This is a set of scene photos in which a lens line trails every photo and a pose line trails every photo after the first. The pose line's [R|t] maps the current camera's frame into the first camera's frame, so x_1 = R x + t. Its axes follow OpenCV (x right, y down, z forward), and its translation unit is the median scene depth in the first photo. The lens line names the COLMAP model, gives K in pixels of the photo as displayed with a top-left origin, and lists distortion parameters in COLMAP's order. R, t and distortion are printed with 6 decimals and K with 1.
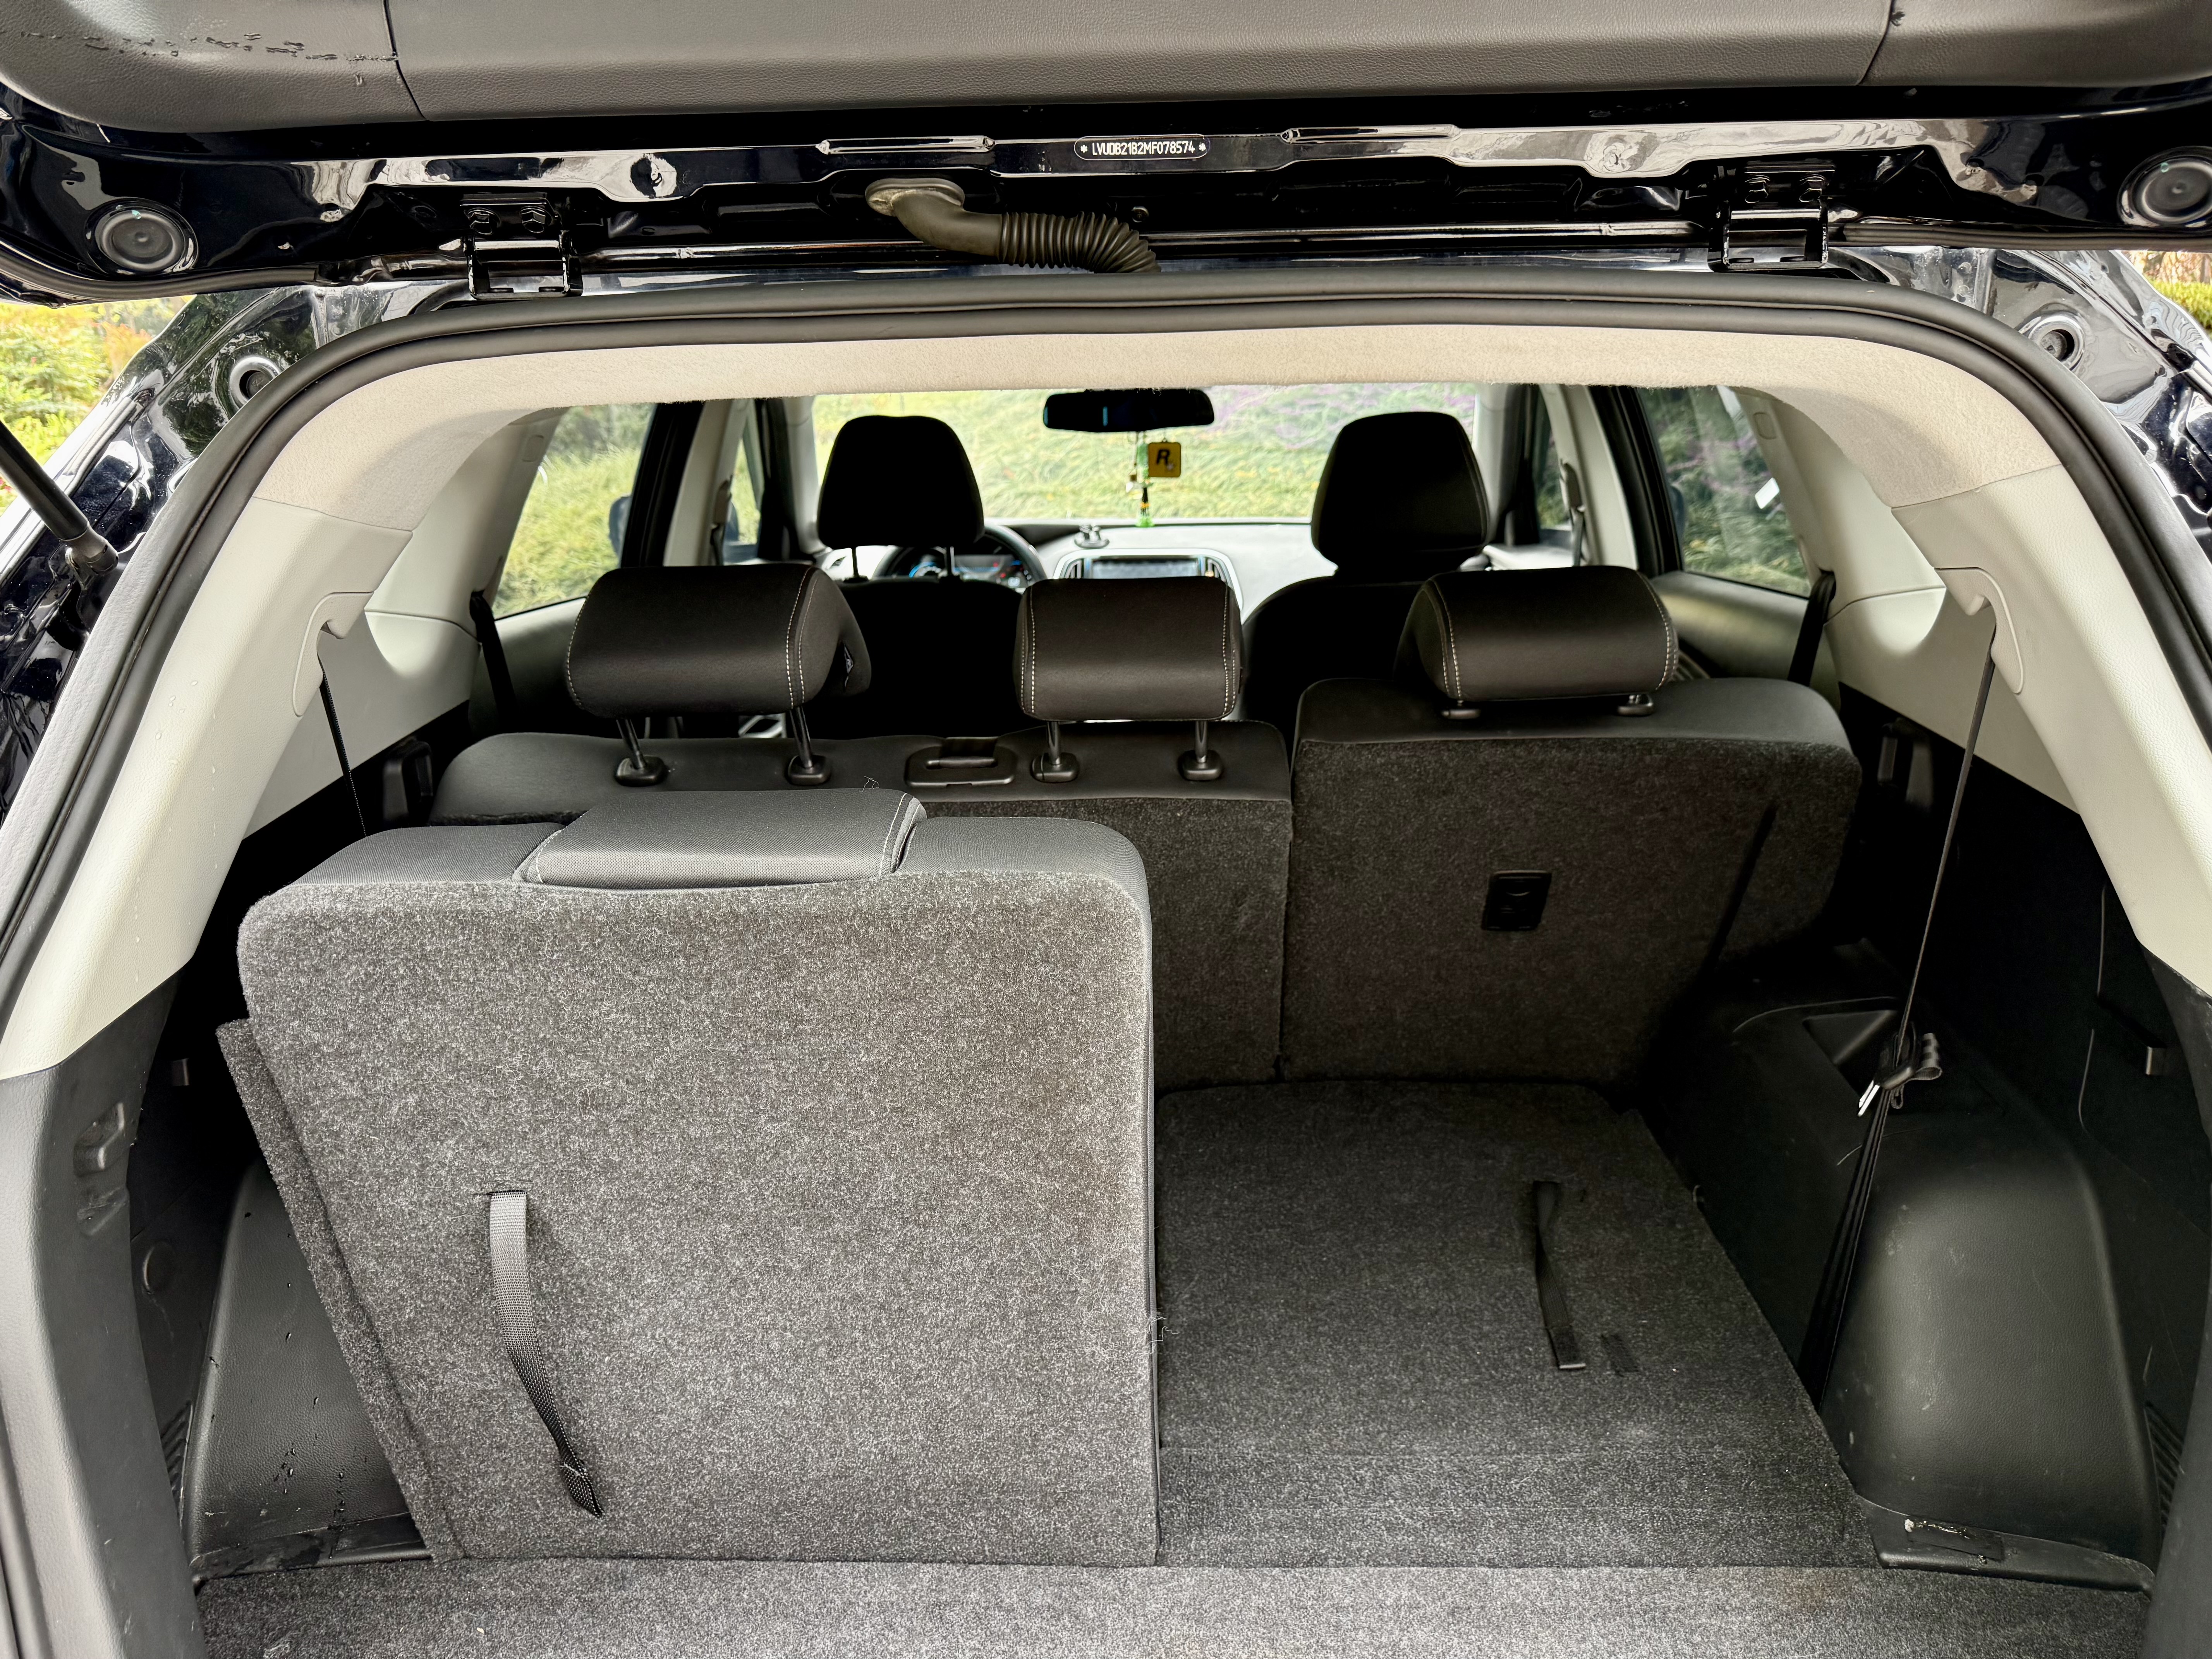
lens RADIAL K [[1541.6, 0, 1106.0], [0, 1541.6, 829.5], [0, 0, 1]] dist [0.000145, -0.000698]
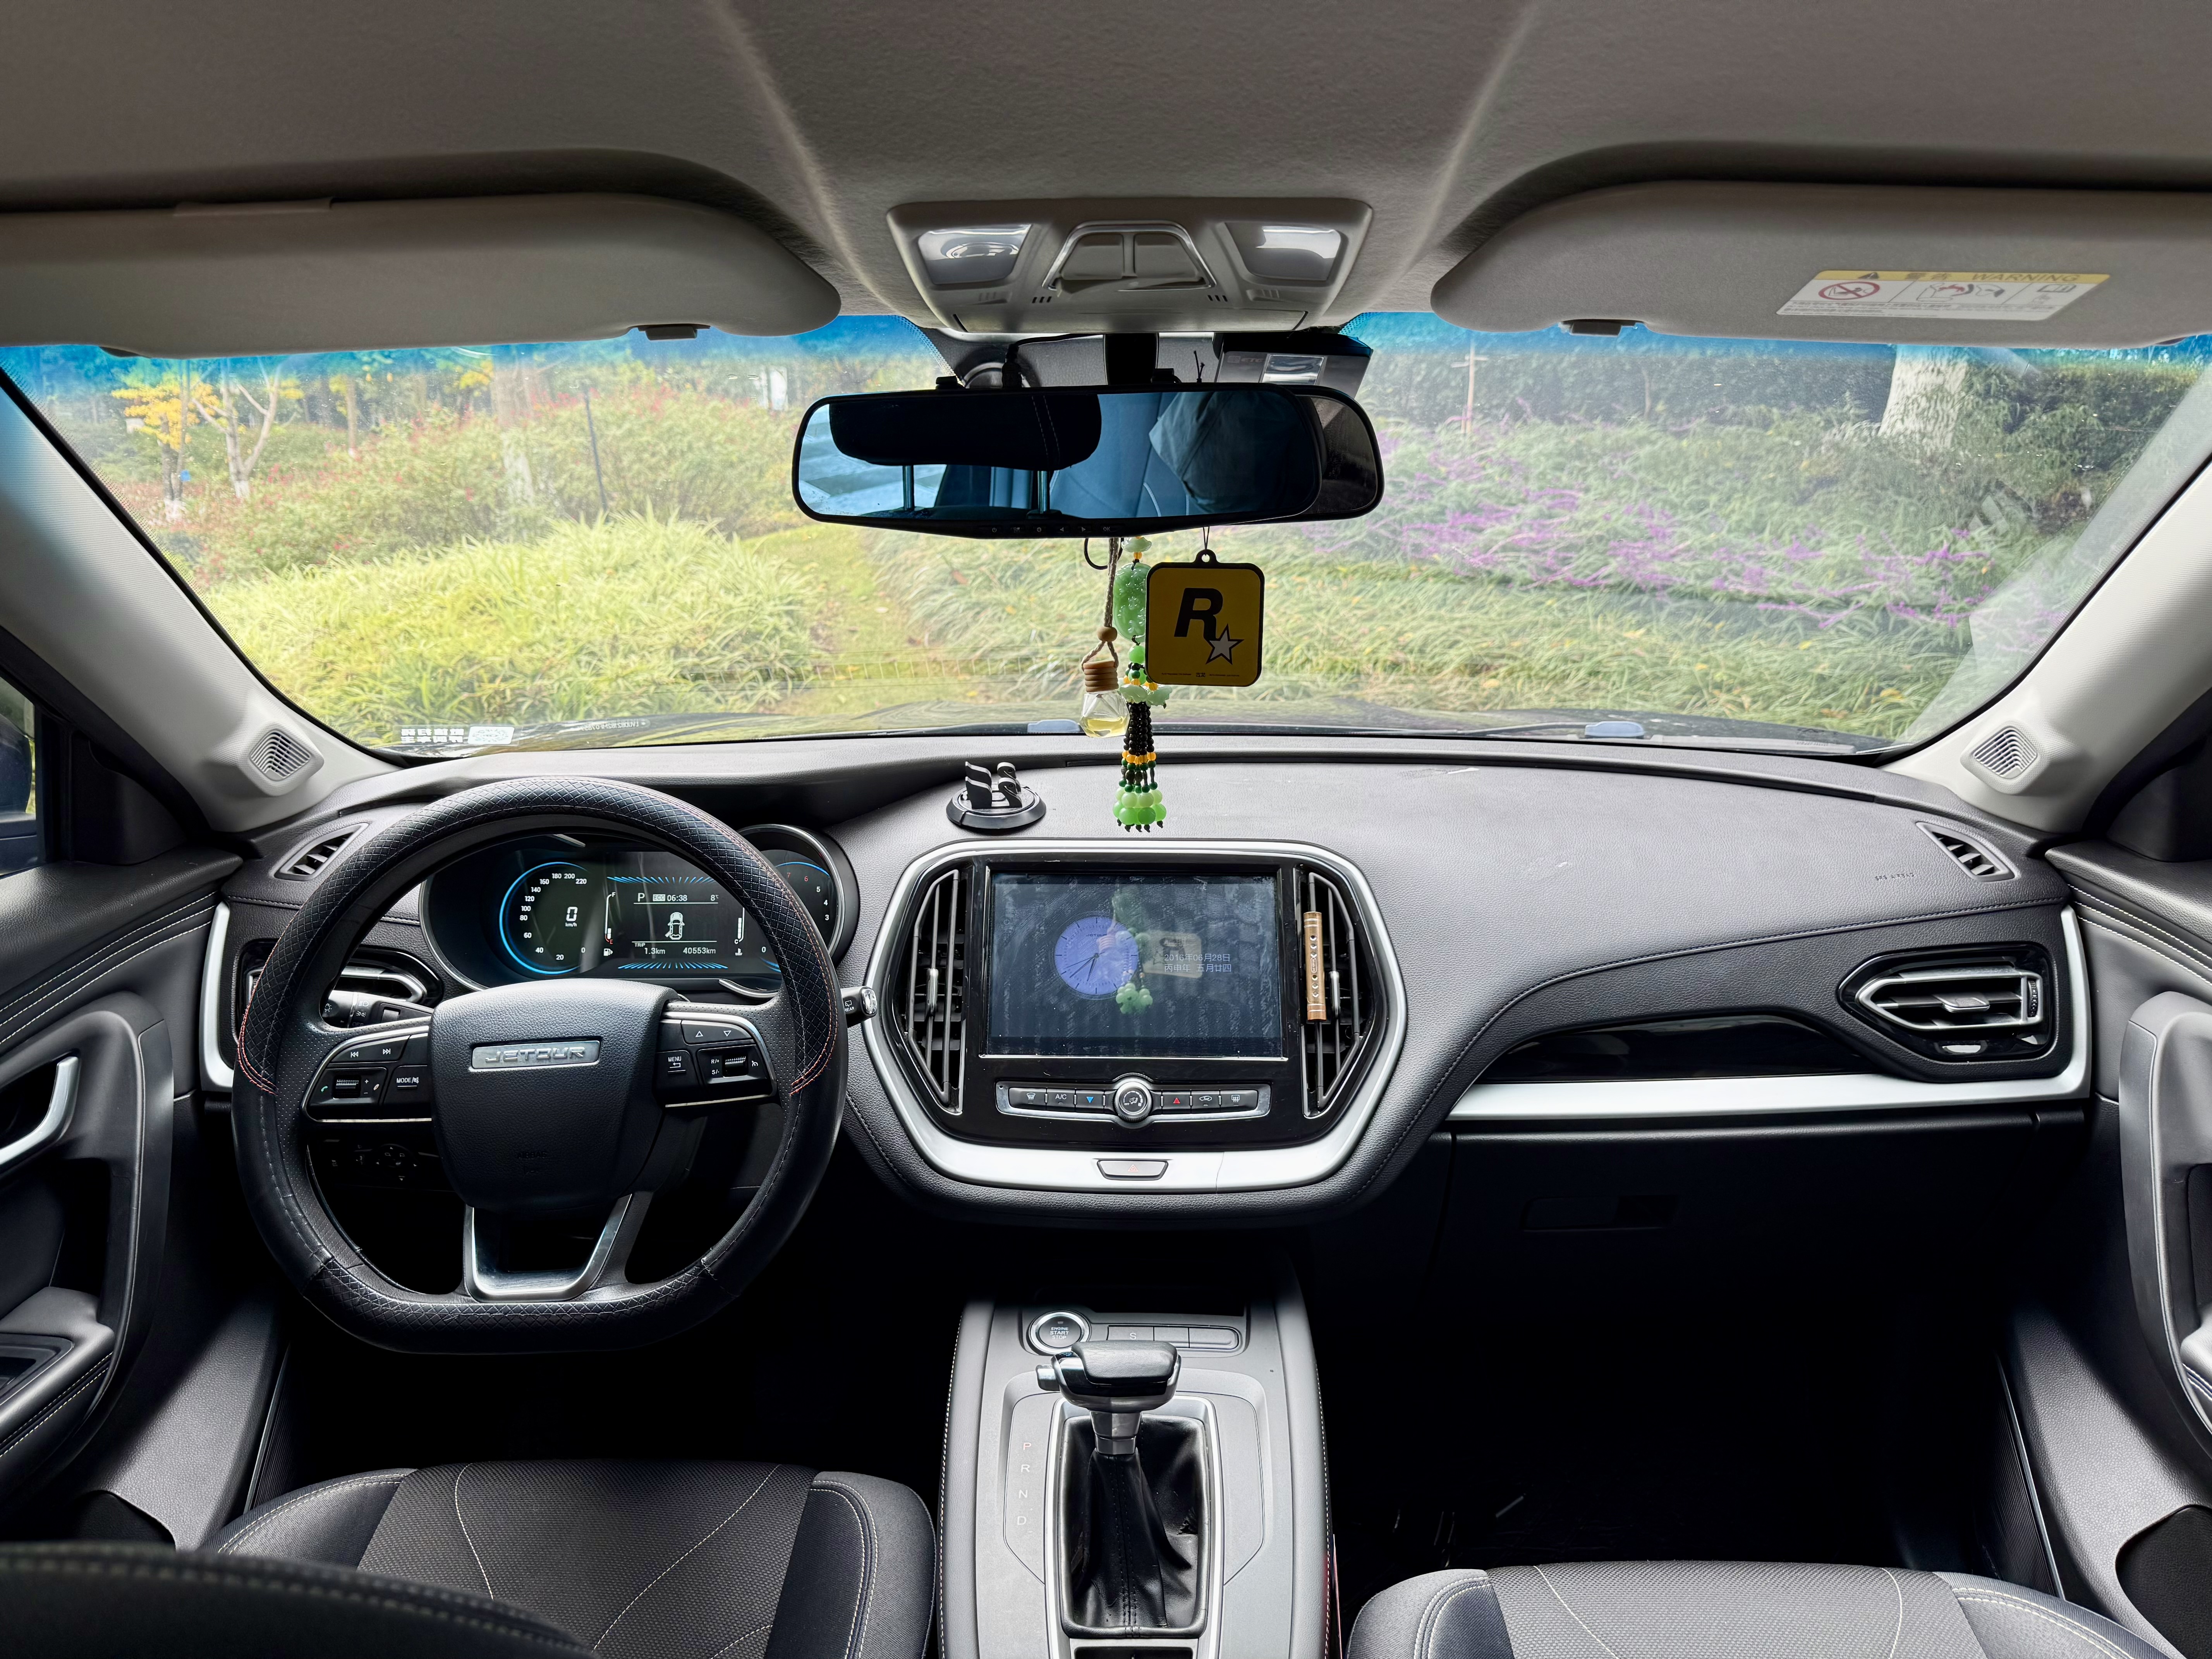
lens RADIAL K [[1541.6, 0, 1106.0], [0, 1541.6, 829.5], [0, 0, 1]] dist [0.000145, -0.000698]
pose [[0.999854, 0.013549, 0.010402, 0.006076], [-0.012902, 0.998118, -0.059942, -0.068441], [-0.011195, 0.059799, 0.998148, 0.266959]]
